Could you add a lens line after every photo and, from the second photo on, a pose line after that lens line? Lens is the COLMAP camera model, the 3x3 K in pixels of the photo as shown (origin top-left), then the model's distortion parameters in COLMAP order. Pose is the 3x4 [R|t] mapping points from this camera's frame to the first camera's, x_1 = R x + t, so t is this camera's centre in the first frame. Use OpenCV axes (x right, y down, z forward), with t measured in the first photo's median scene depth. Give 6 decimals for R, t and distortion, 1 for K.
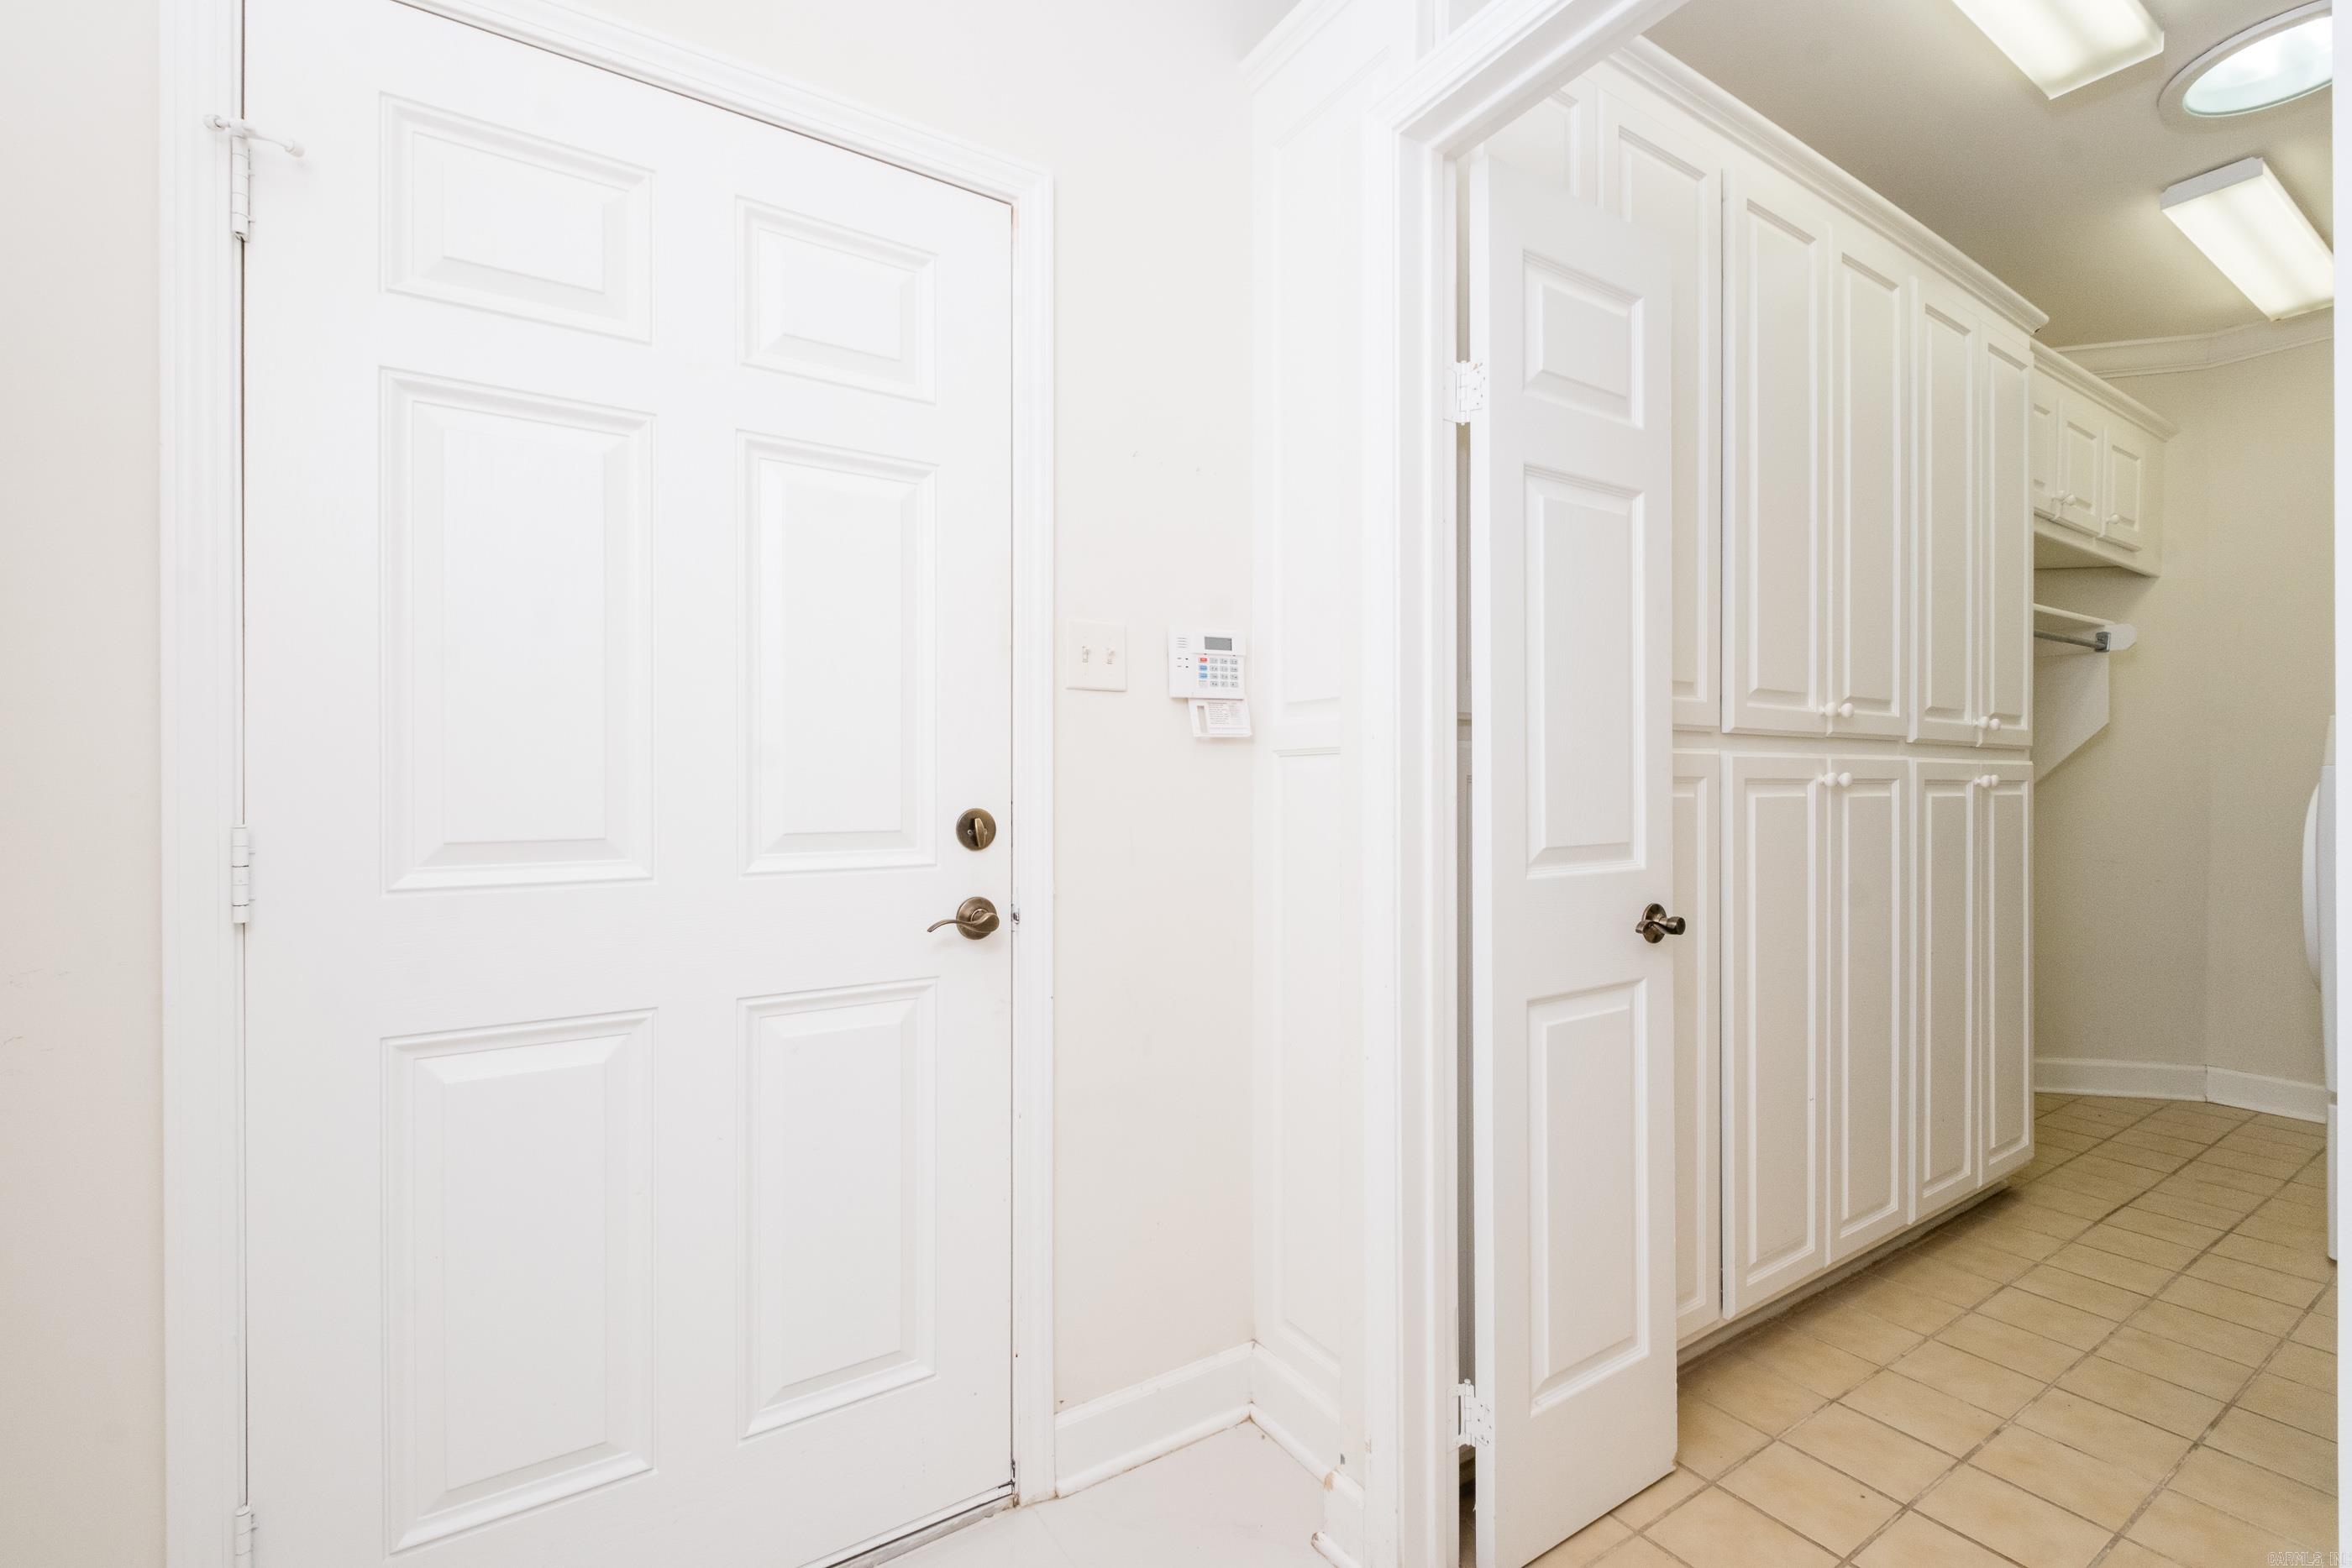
lens RADIAL K [[1032.7, 0, 1177.4], [0, 1032.7, 784.6], [0, 0, 1]] dist [0.002773, -0.002412]
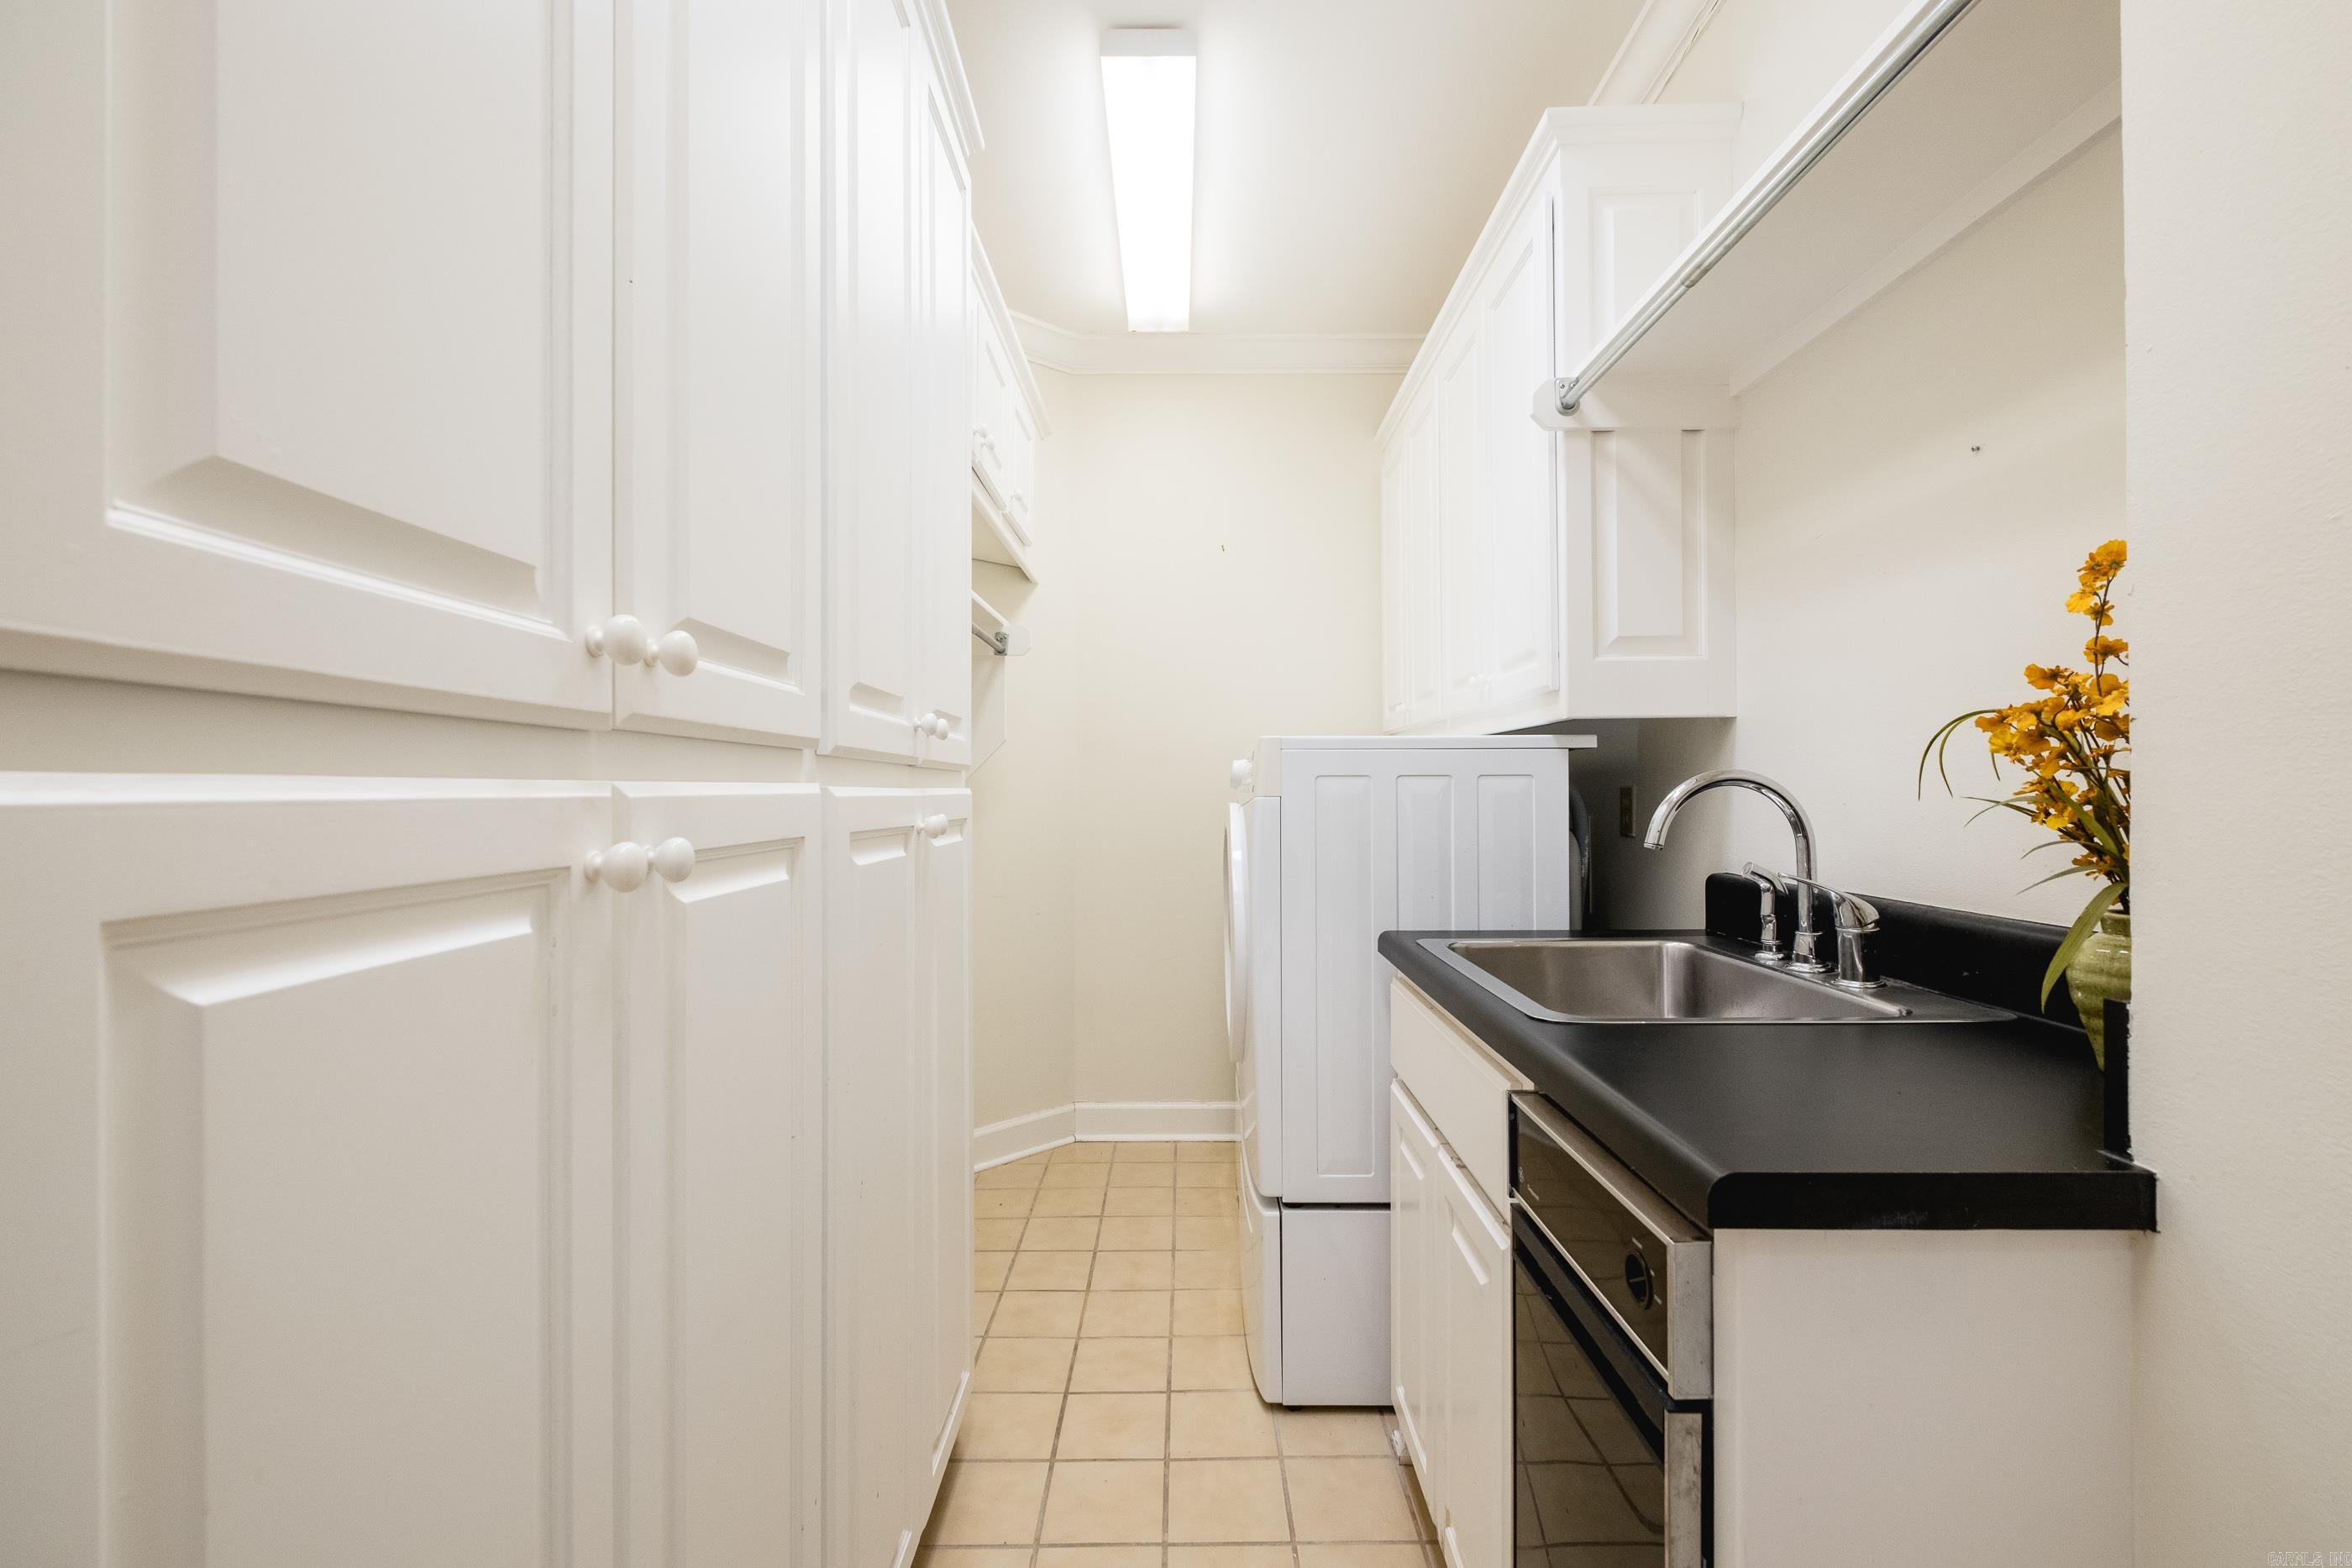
lens RADIAL K [[1032.7, 0, 1177.4], [0, 1032.7, 788.2], [0, 0, 1]] dist [0.002773, -0.002412]
pose [[0.562179, -0.001532, 0.827014, 0.354537], [0.008498, 0.999956, -0.003925, -0.019253], [-0.826972, 0.009234, 0.562167, 0.519732]]
